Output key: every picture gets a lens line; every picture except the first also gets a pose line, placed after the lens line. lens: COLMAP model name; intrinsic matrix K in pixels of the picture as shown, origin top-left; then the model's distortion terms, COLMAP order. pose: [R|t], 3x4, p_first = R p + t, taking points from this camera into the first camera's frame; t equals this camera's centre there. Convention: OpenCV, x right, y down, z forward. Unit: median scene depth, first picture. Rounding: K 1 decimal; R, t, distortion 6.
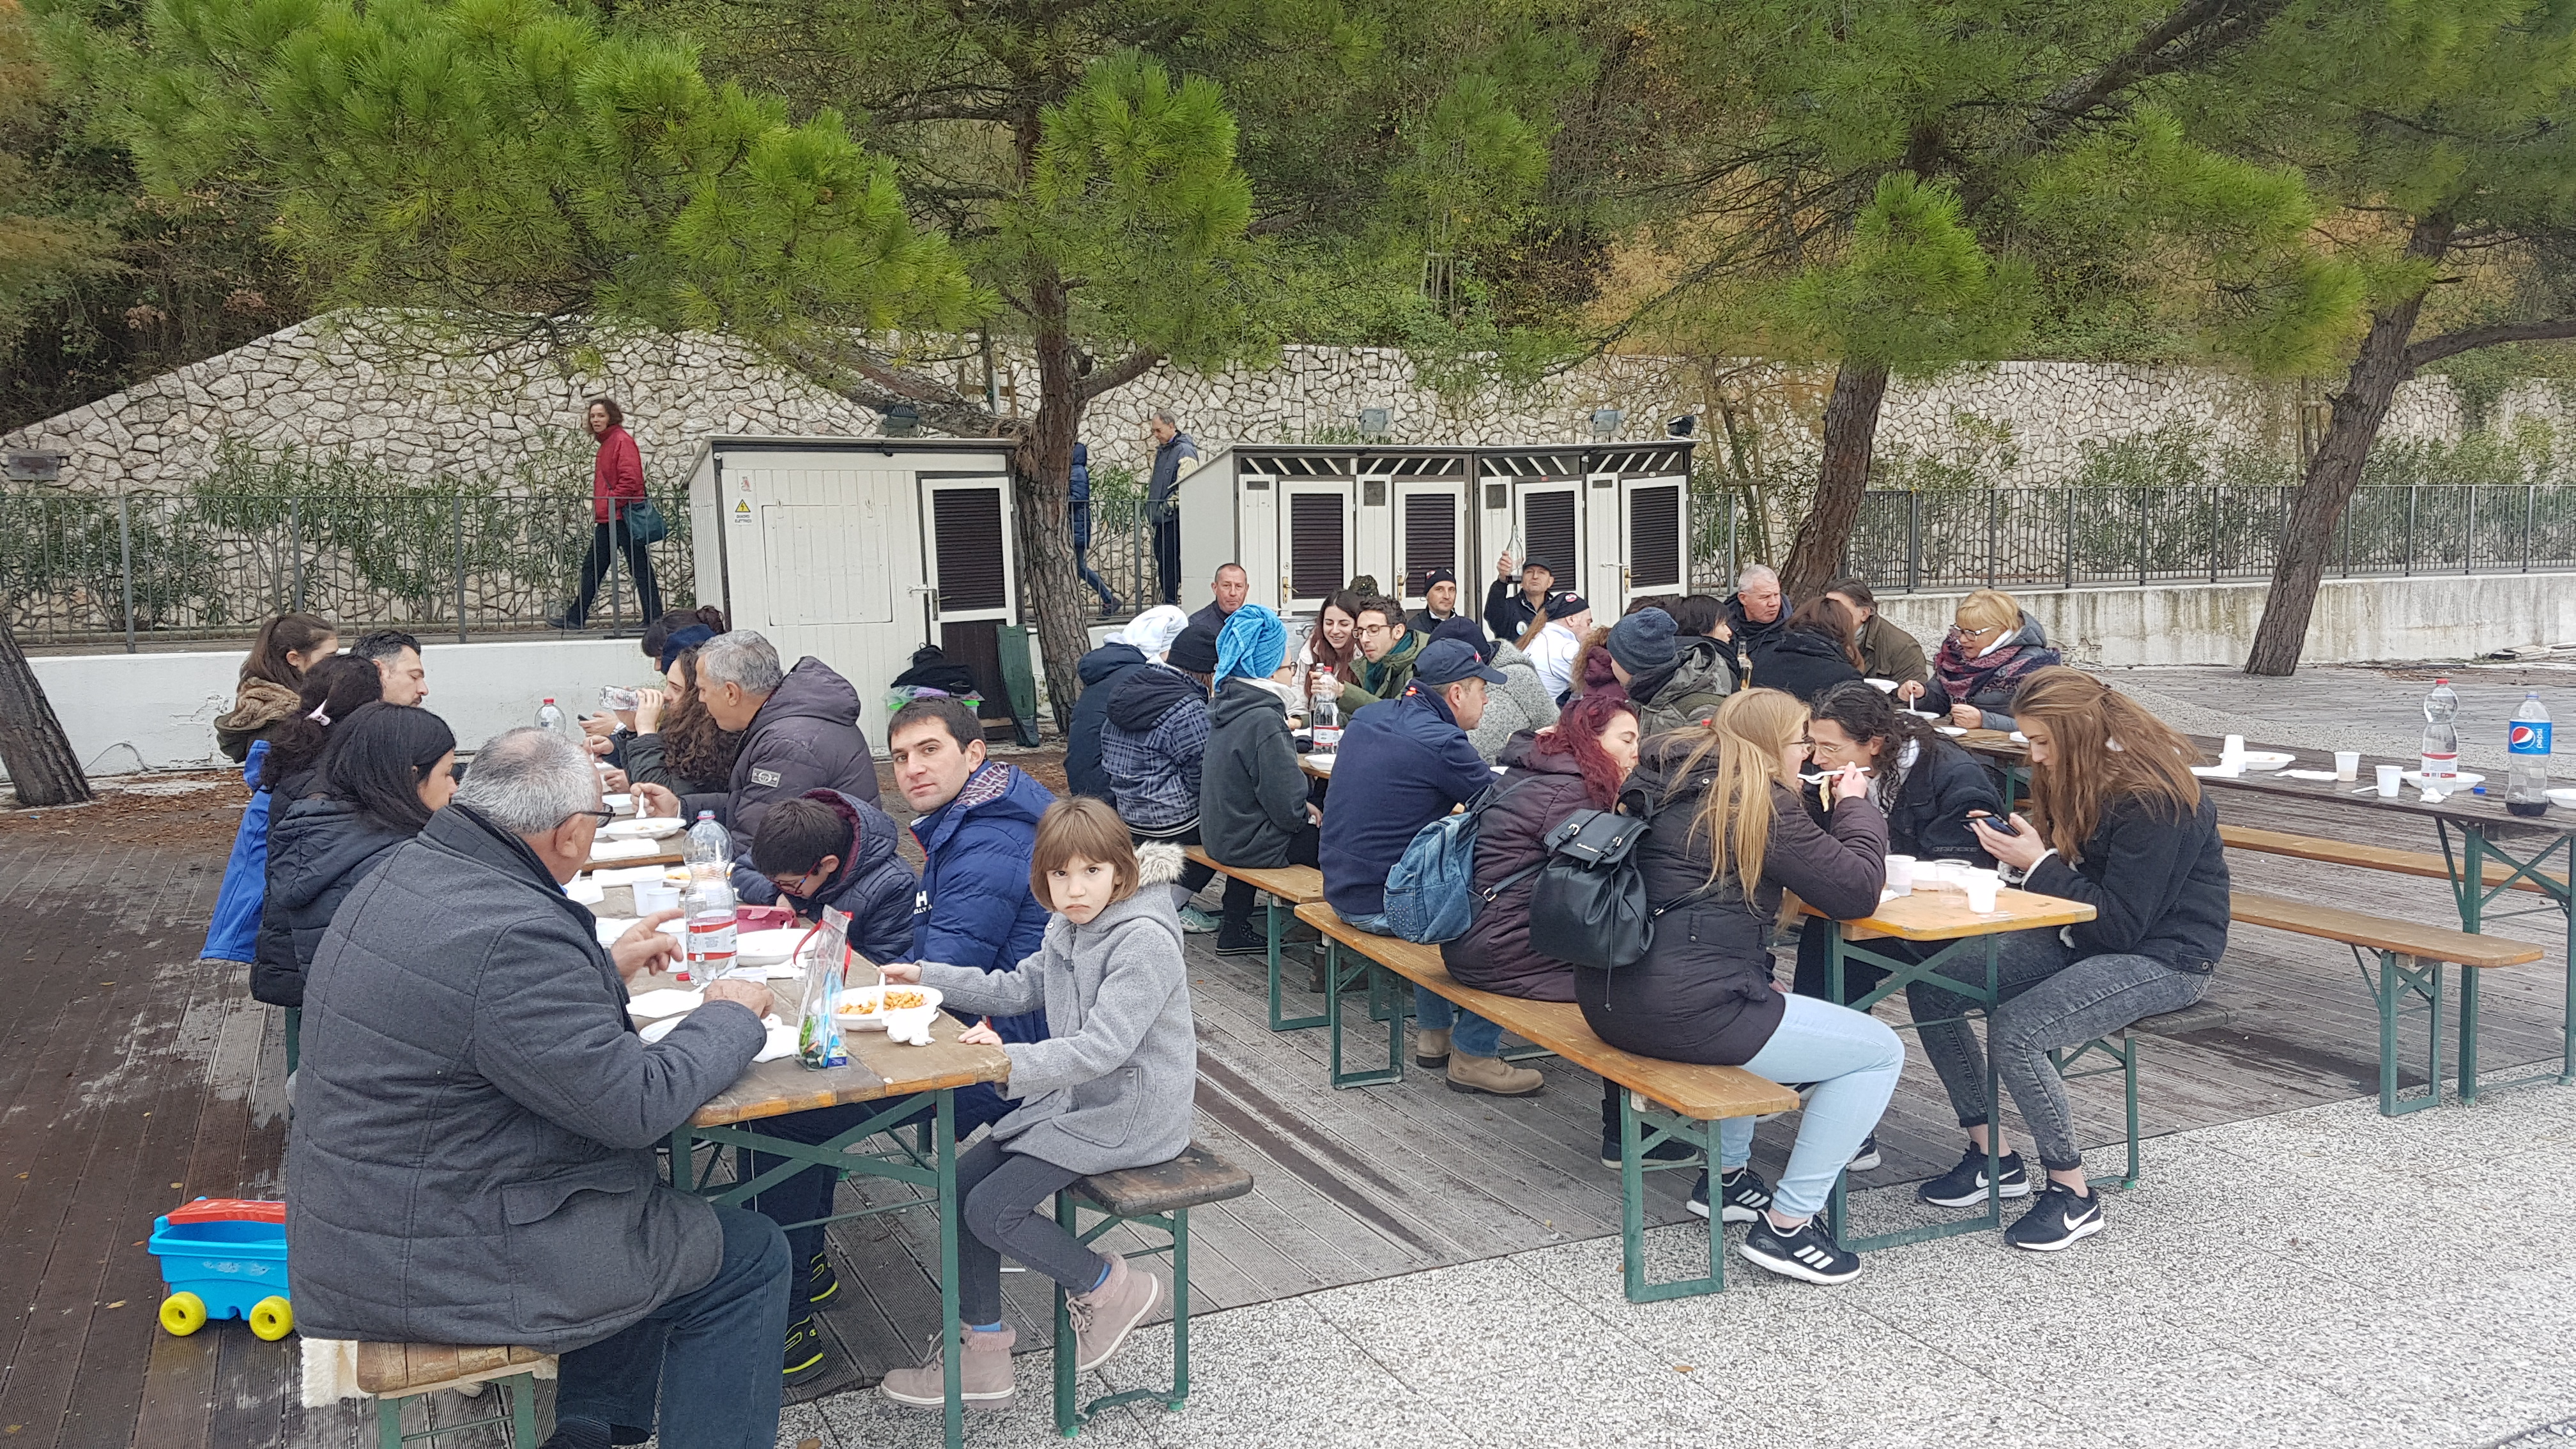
lens RADIAL K [[2015.2, 0, 1297.5], [0, 2015.2, 720.8], [0, 0, 1]] dist [0.015944, -0.015358]
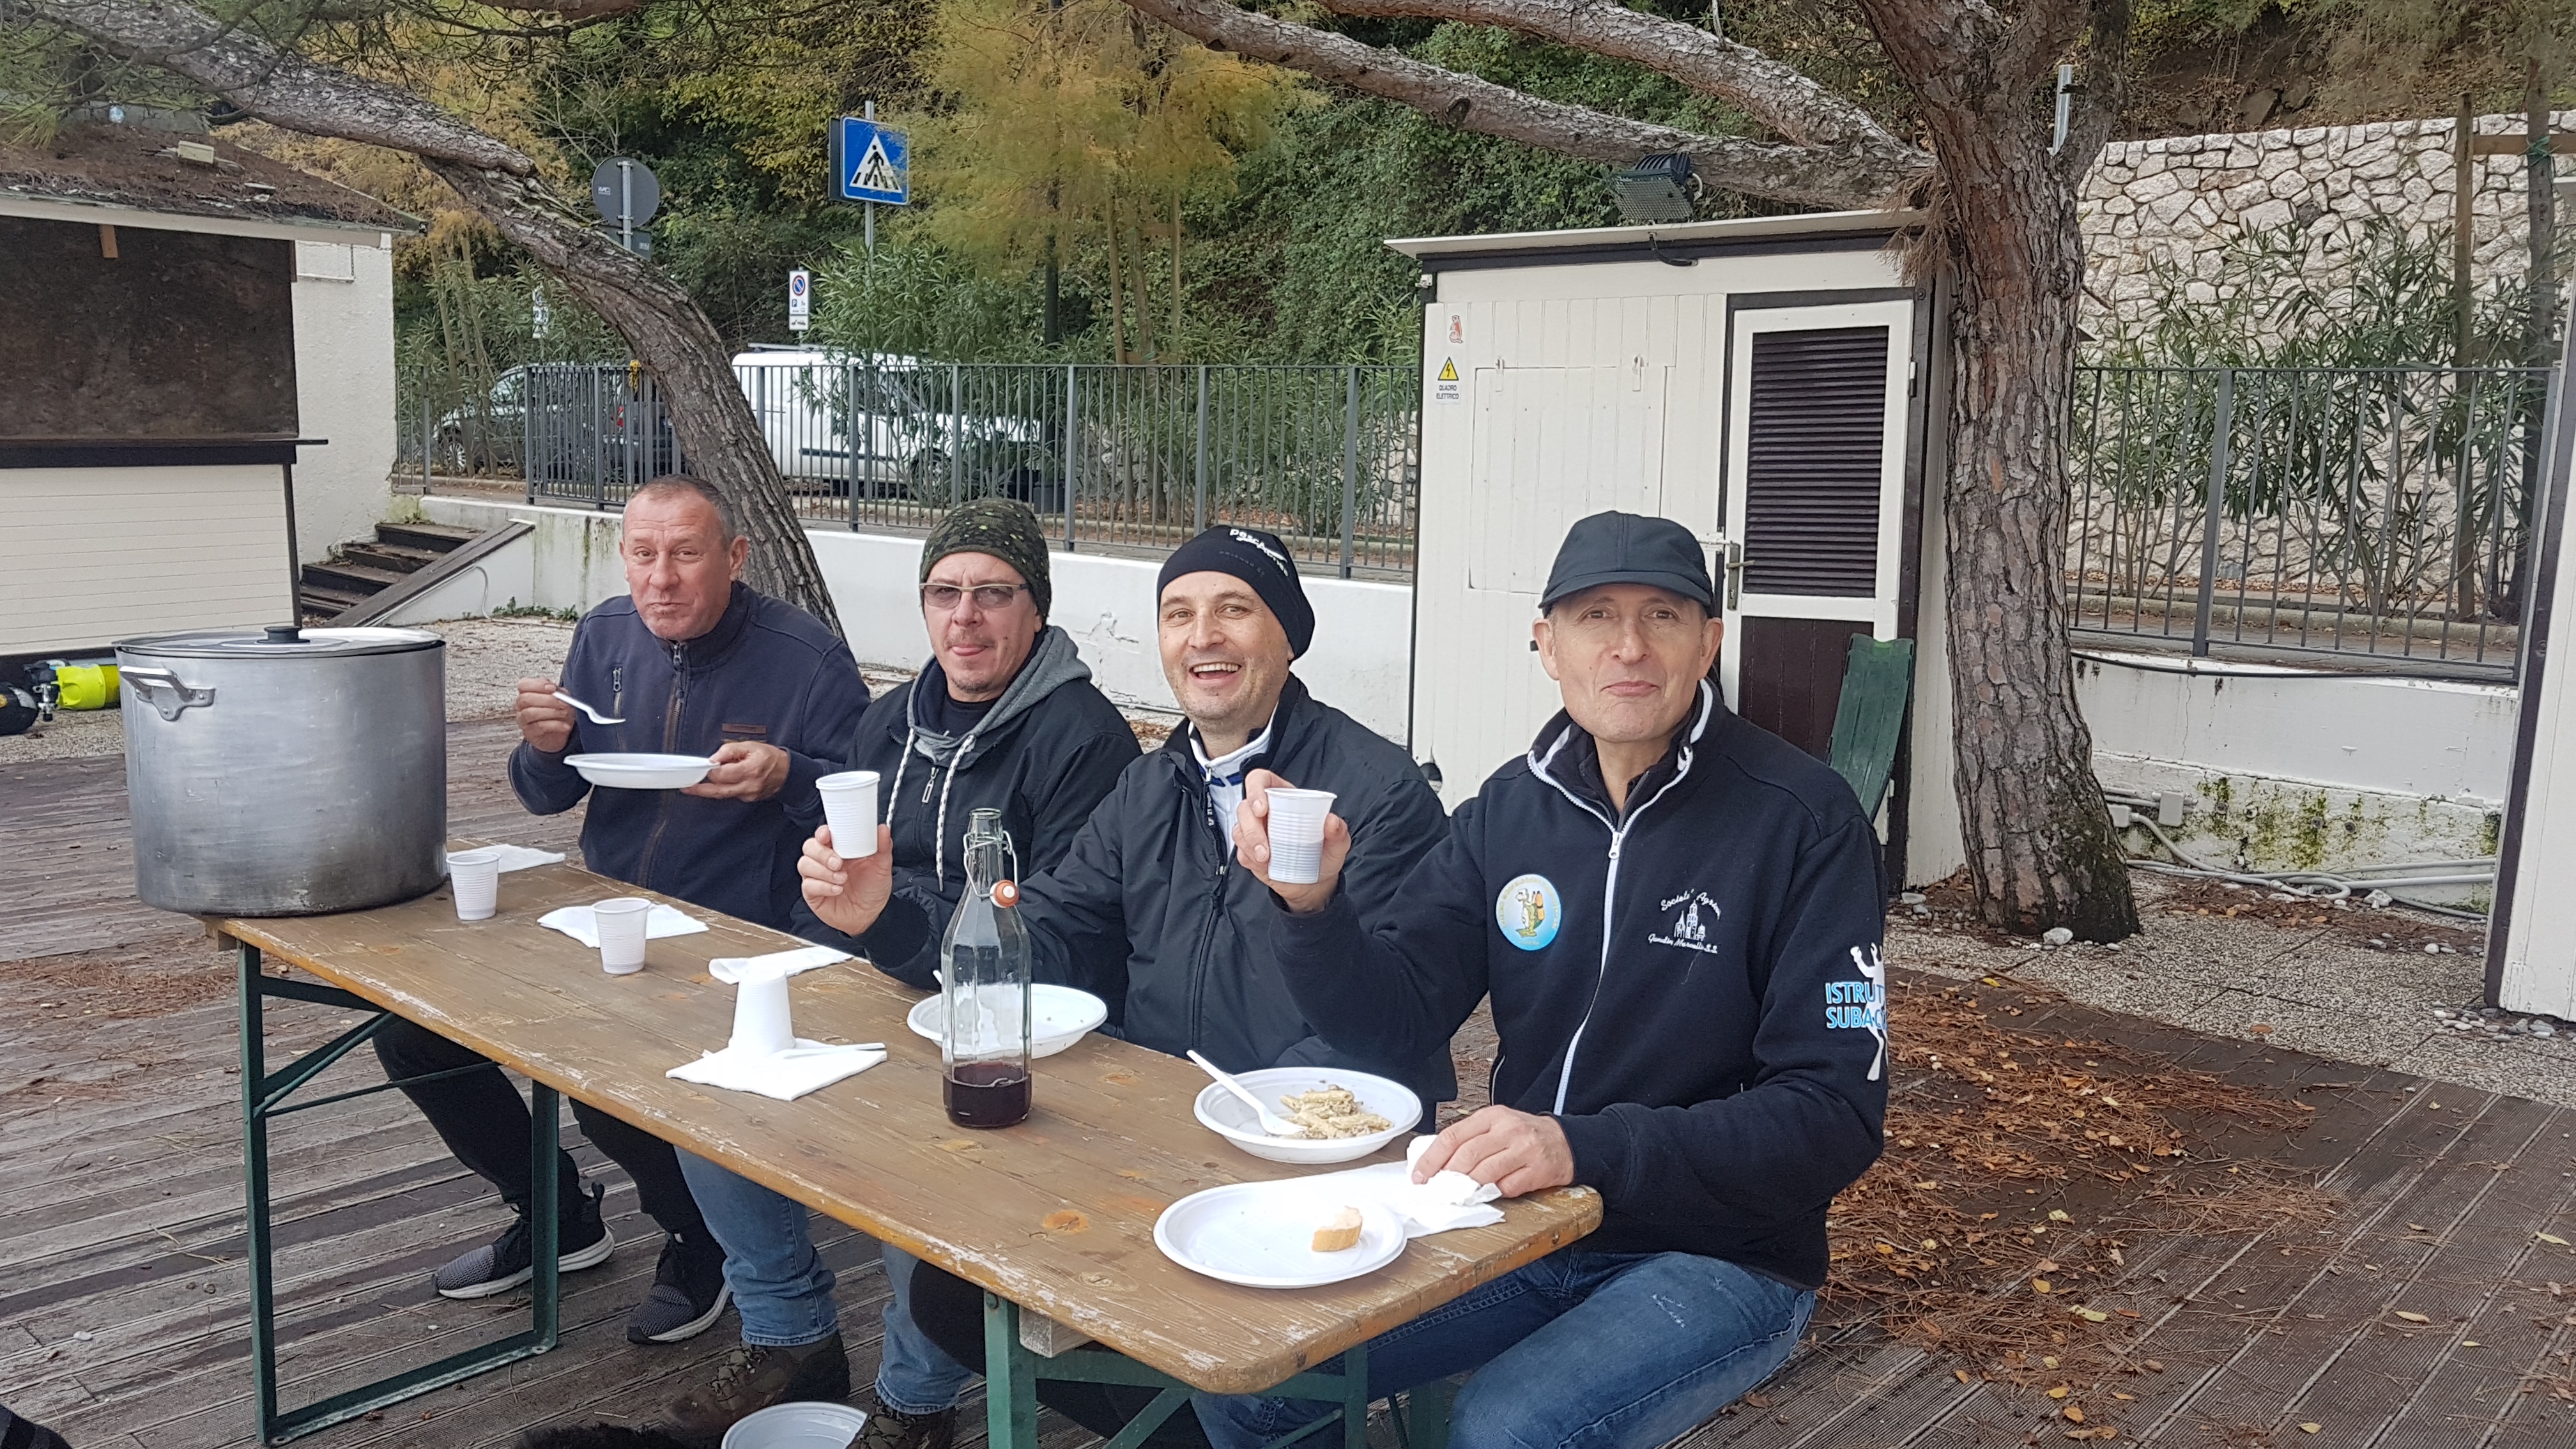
lens RADIAL K [[2015.2, 0, 1289.5], [0, 2015.2, 713.8], [0, 0, 1]] dist [0.015944, -0.015358]
pose [[0.379173, 0.142948, -0.914217, 0.218120], [-0.125516, 0.986809, 0.102241, -0.060468], [0.916773, 0.075982, 0.392114, 0.712507]]
